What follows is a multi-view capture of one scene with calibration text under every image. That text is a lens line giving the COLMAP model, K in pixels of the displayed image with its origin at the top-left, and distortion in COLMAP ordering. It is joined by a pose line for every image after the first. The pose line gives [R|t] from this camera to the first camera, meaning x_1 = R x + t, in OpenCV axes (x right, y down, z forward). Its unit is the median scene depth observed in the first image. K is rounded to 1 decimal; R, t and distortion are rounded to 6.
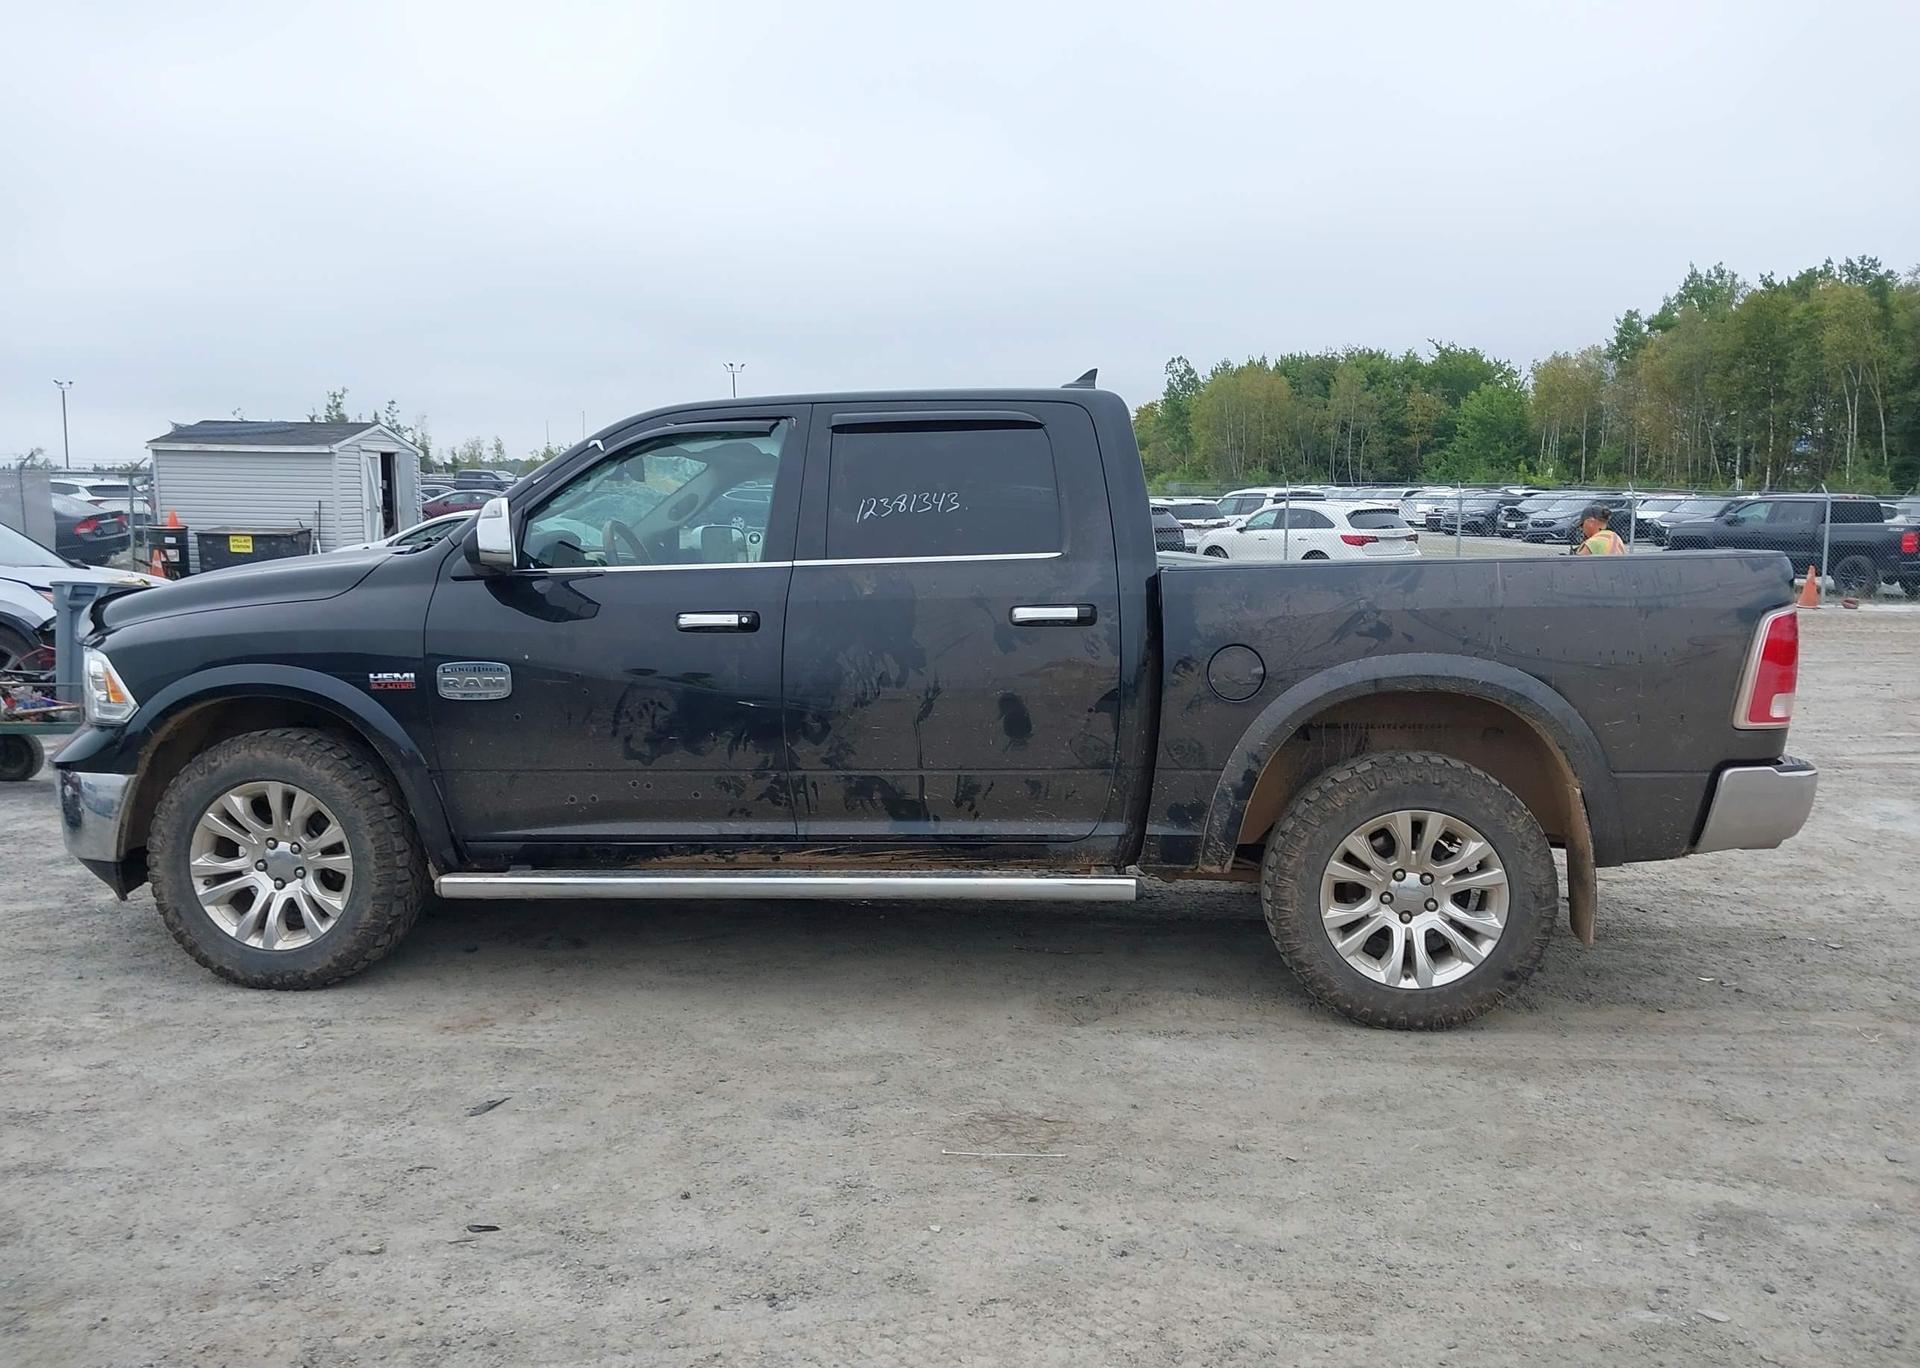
lens RADIAL K [[1593.9, 0, 1003.4], [0, 1593.9, 626.1], [0, 0, 1]] dist [0.083193, -0.178381]
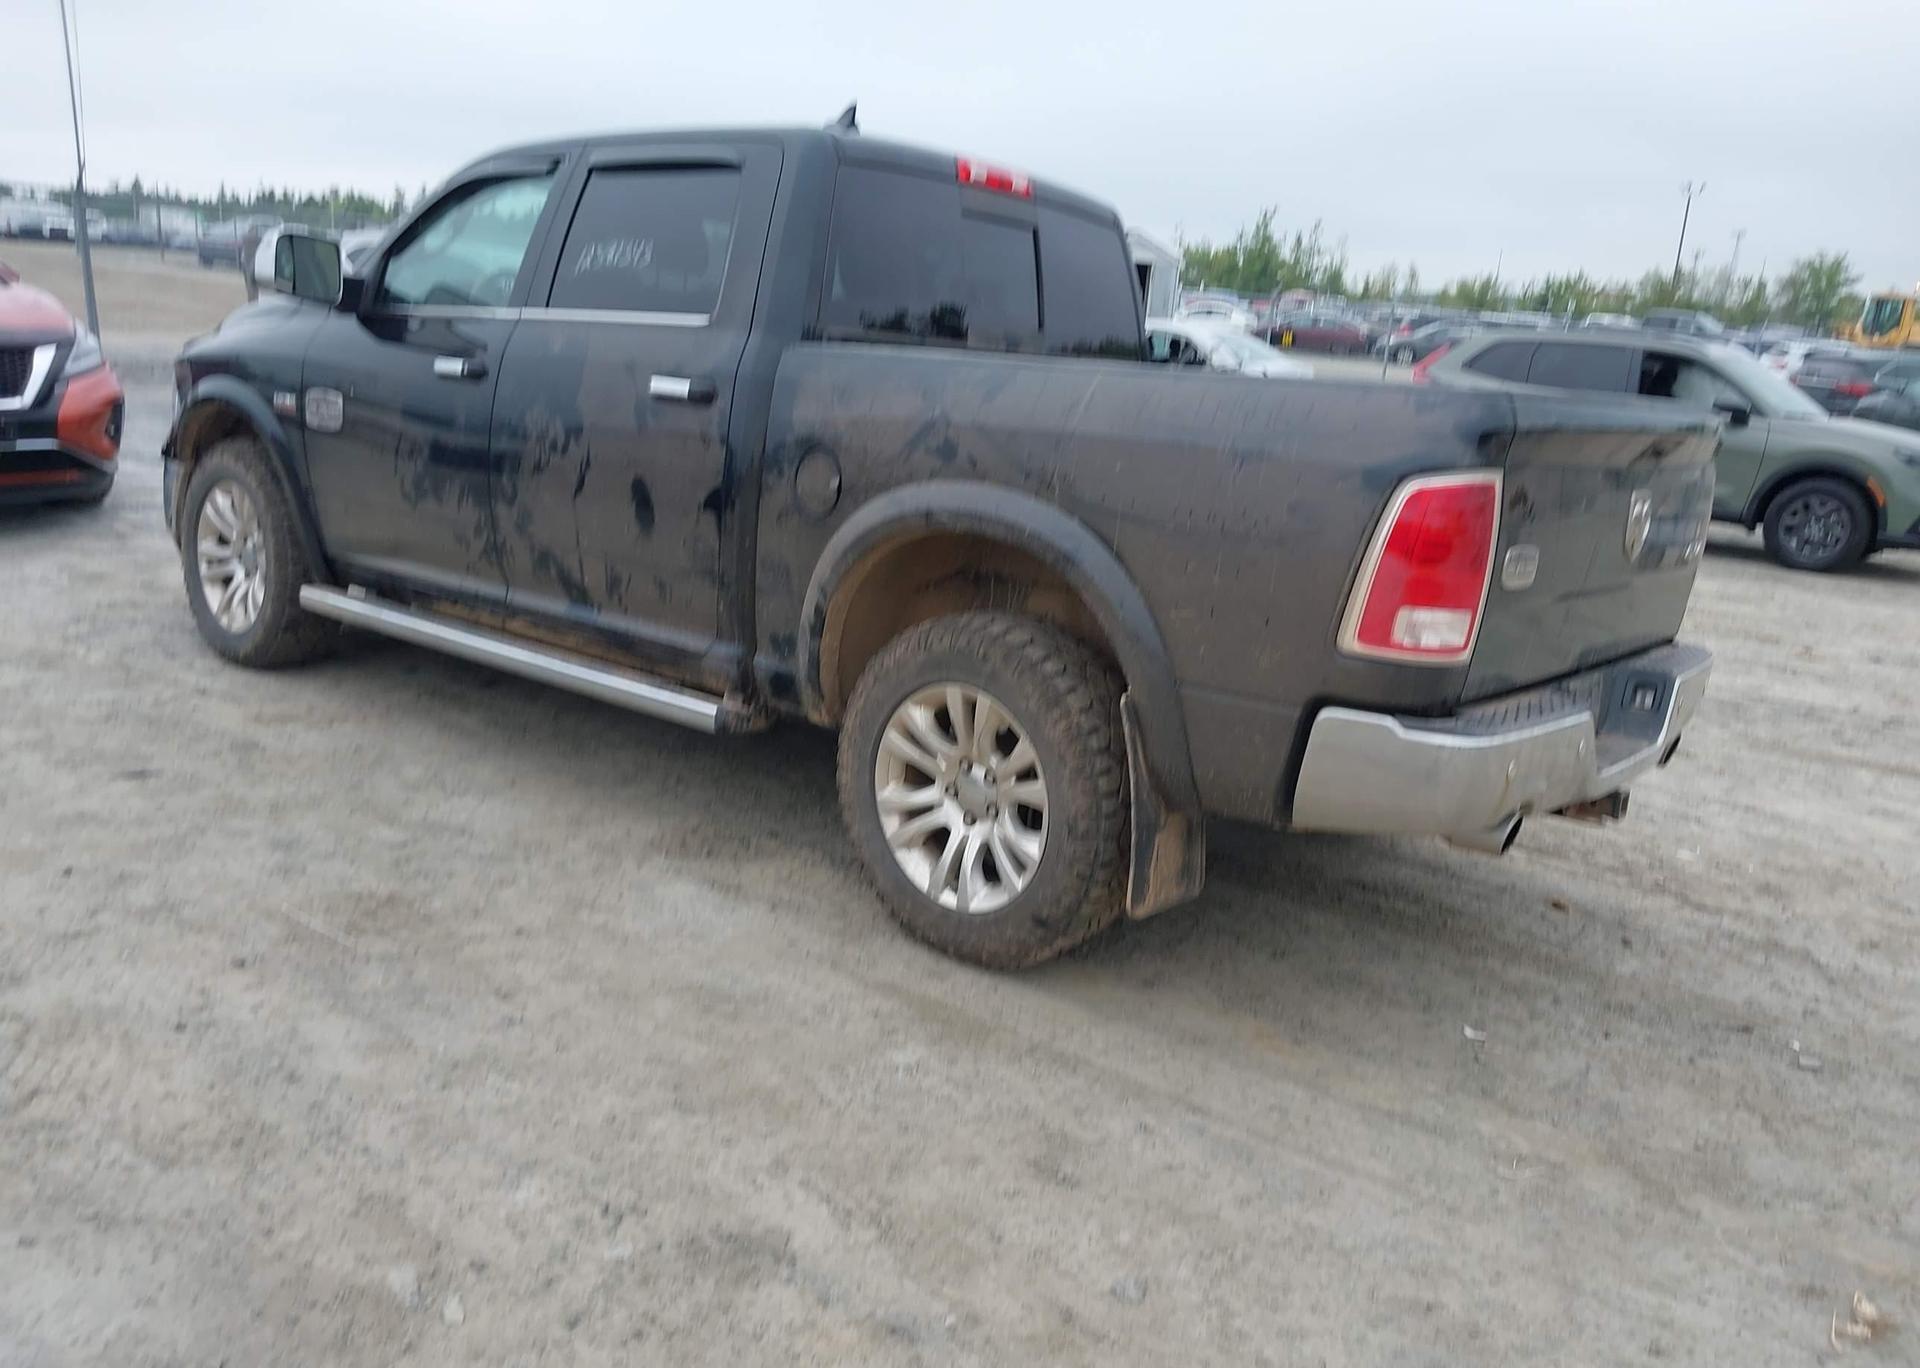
lens RADIAL K [[1654.9, 0, 960.0], [0, 1654.9, 684.0], [0, 0, 1]] dist [0.078075, -0.155507]
pose [[0.803060, 0.185512, -0.566286, 0.676751], [-0.113227, 0.980498, 0.160636, -0.013857], [0.585042, -0.064882, 0.808403, 0.339118]]
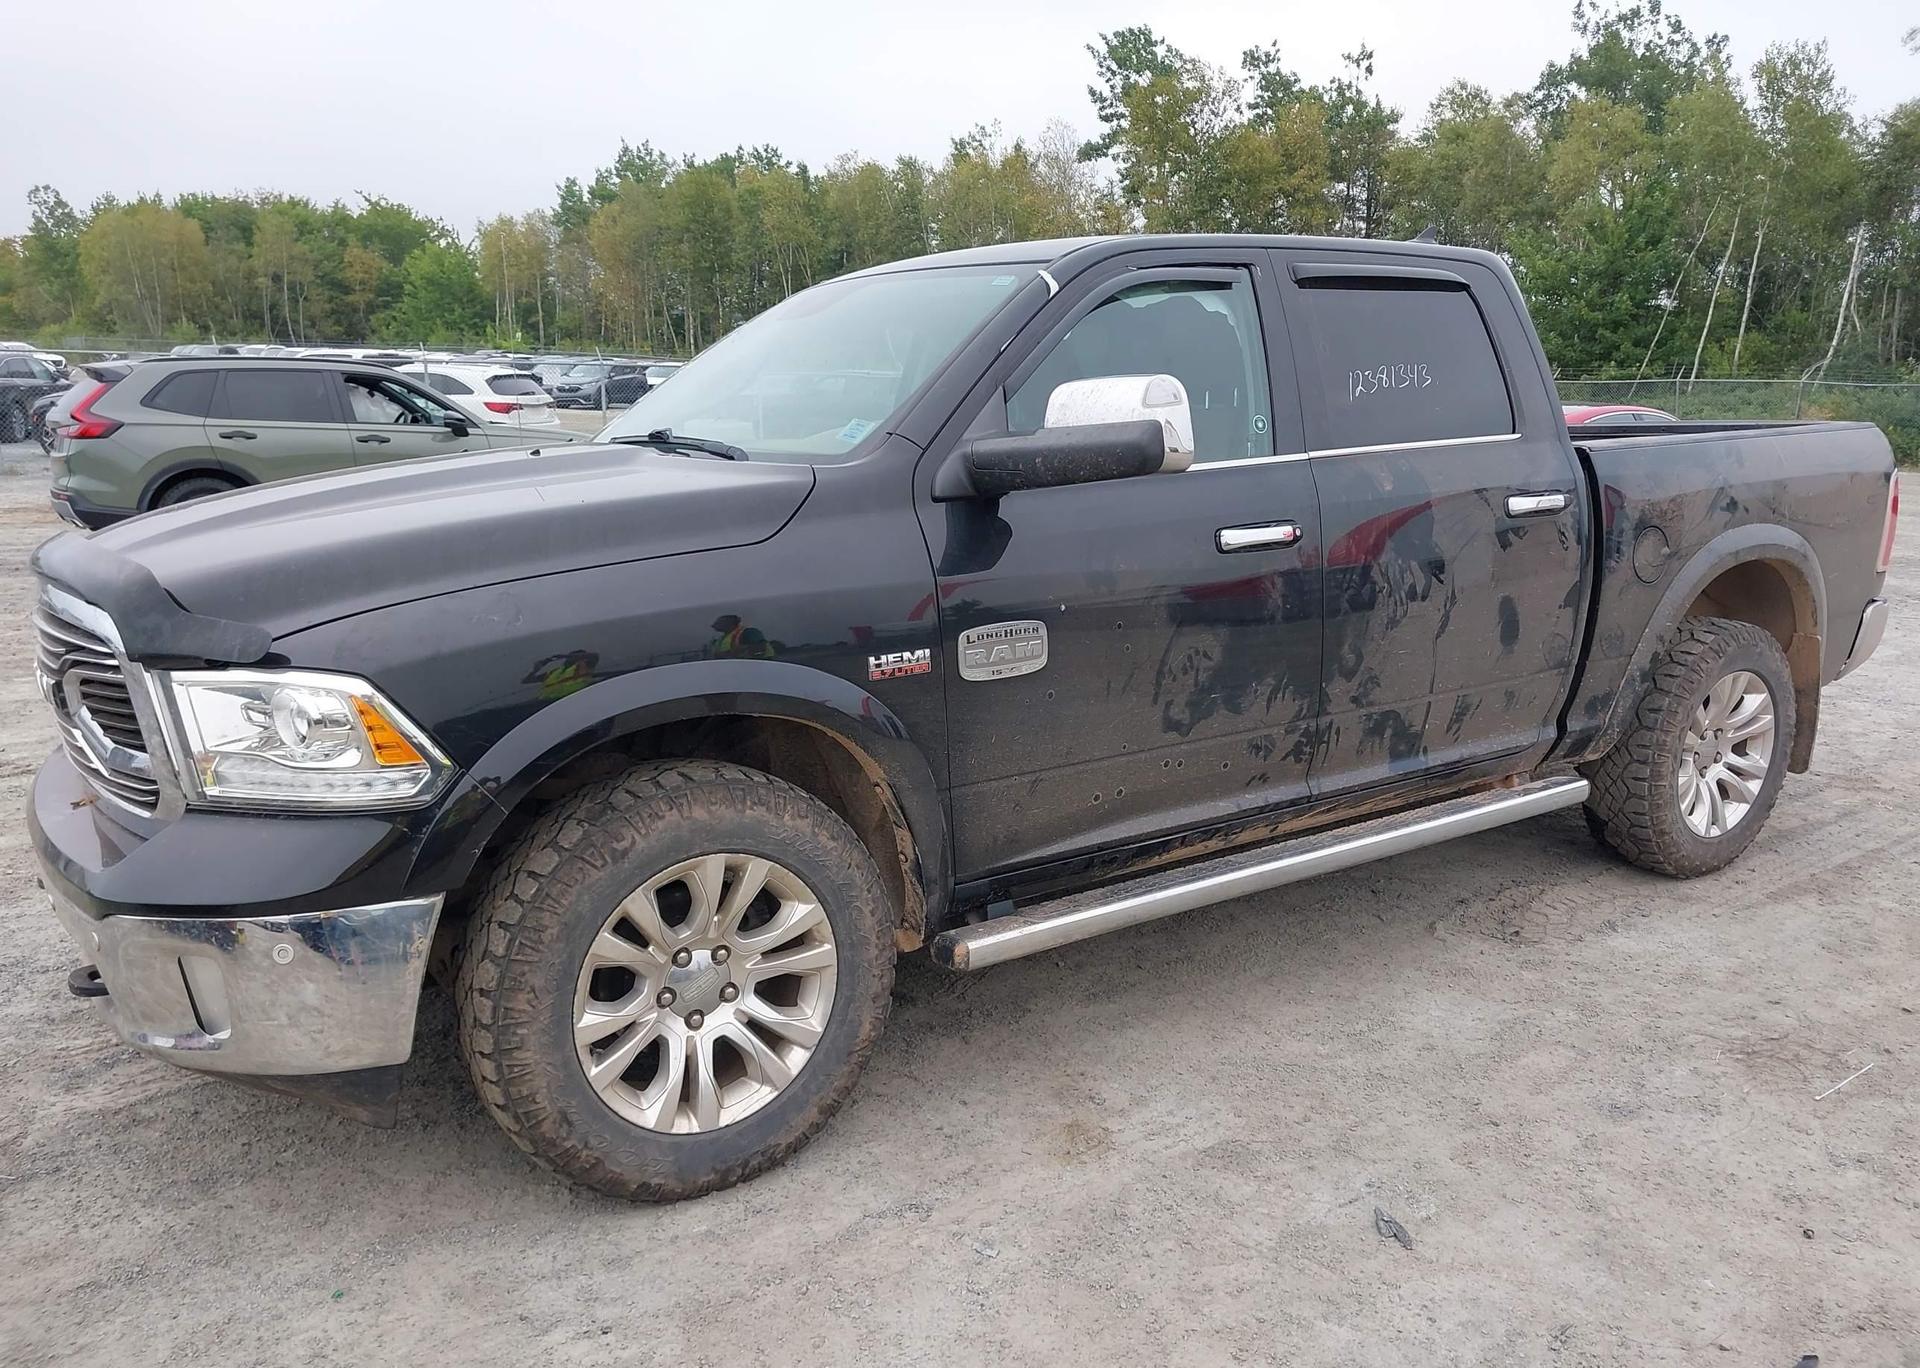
lens RADIAL K [[1522.1, 0, 960.0], [0, 1522.1, 684.0], [0, 0, 1]] dist [0.059416, -0.080843]
pose [[0.761261, -0.124961, 0.636291, -0.749361], [0.042757, 0.988794, 0.143034, -0.042912], [-0.647034, -0.081680, 0.758073, 0.534305]]
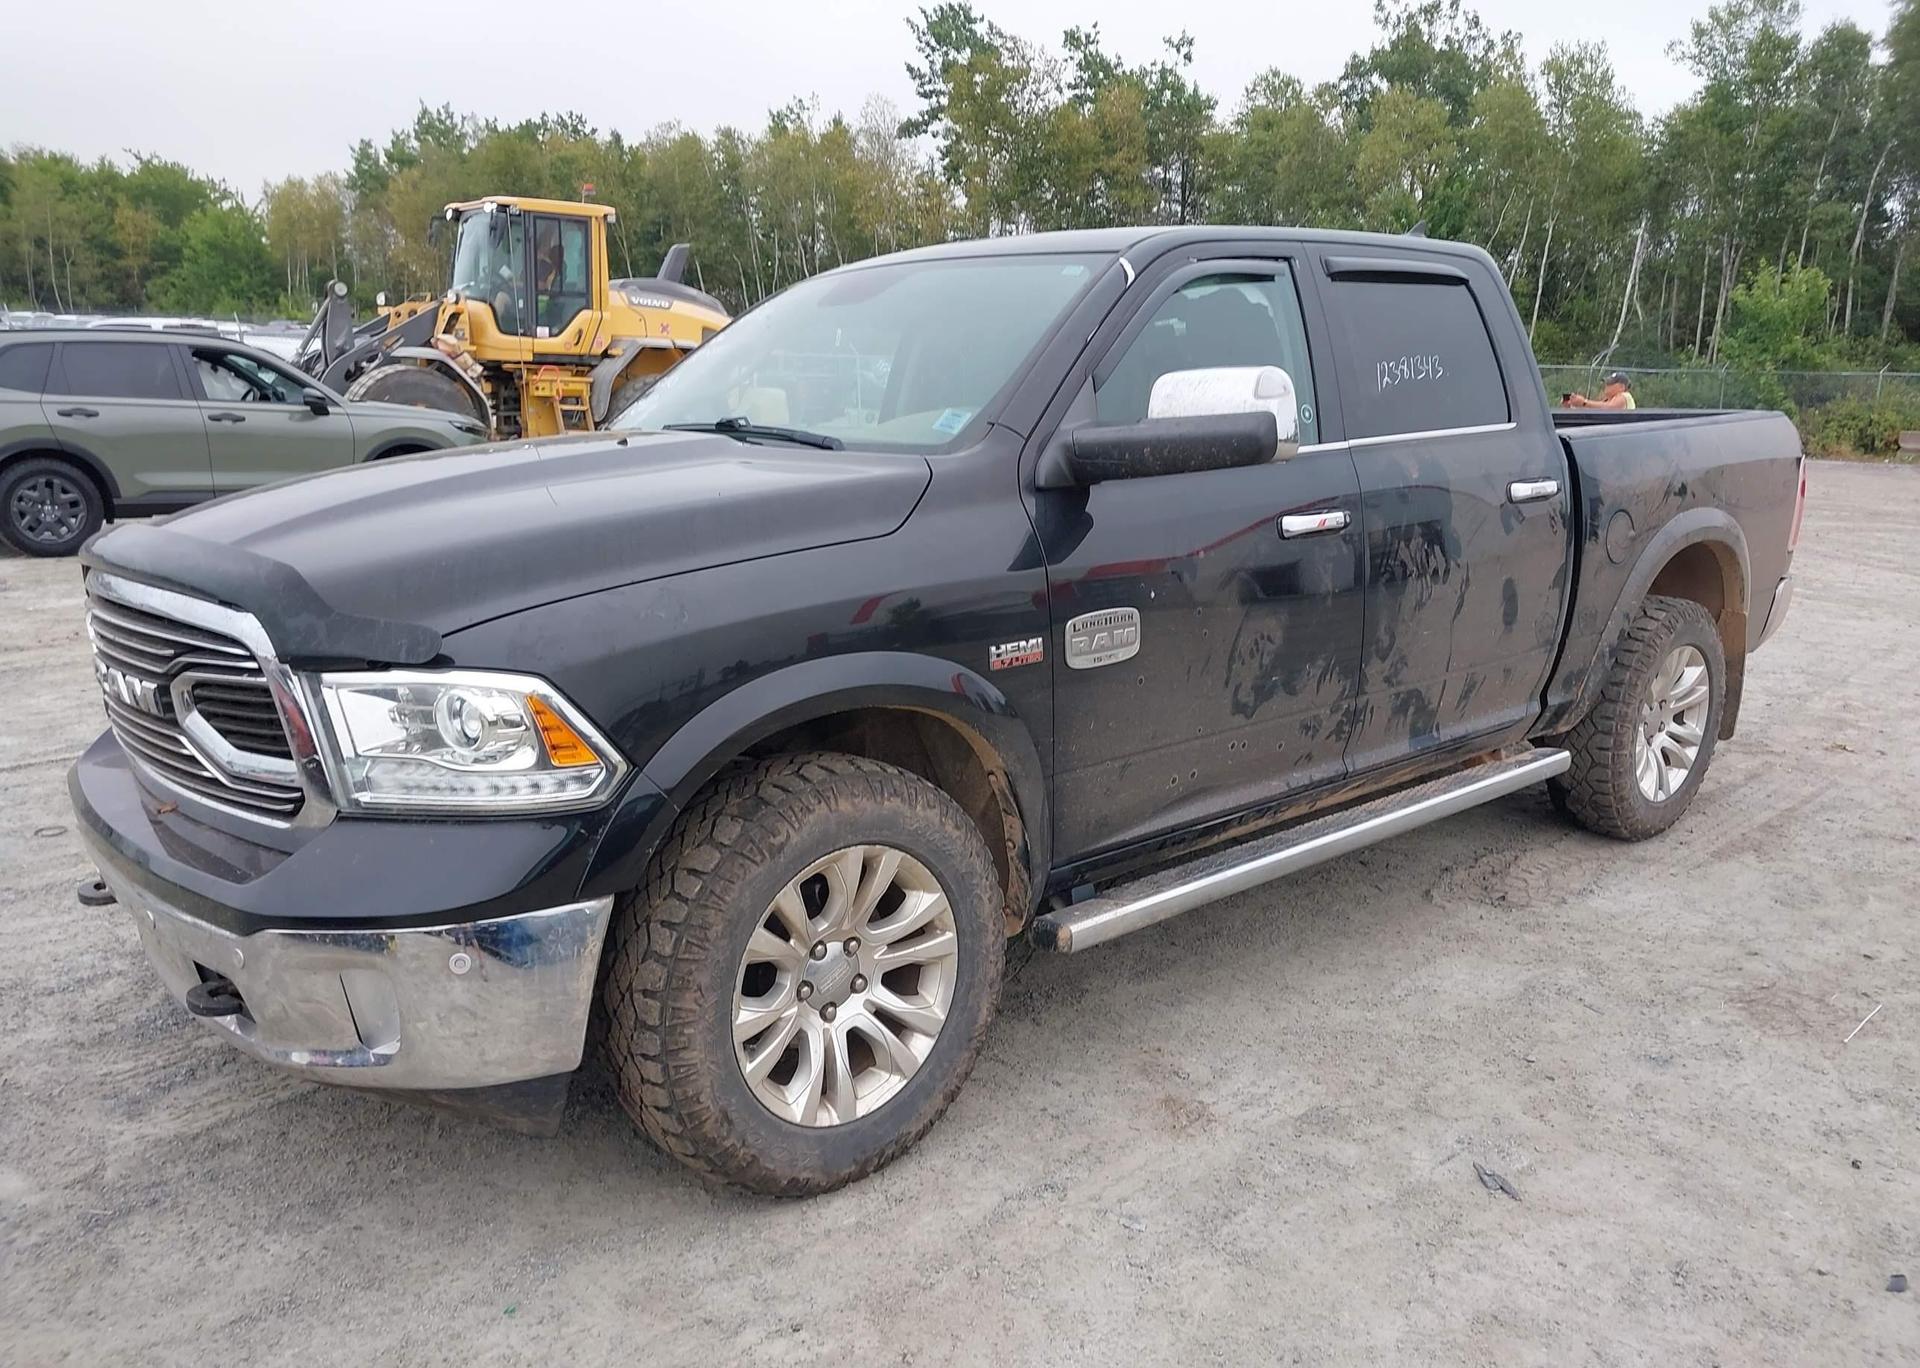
lens RADIAL K [[1532.3, 0, 960.0], [0, 1532.3, 684.0], [0, 0, 1]] dist [0.062793, -0.081851]
pose [[0.673575, -0.145660, 0.724624, -0.844677], [0.040317, 0.986170, 0.160758, -0.052782], [-0.738018, -0.079068, 0.670132, 0.613123]]
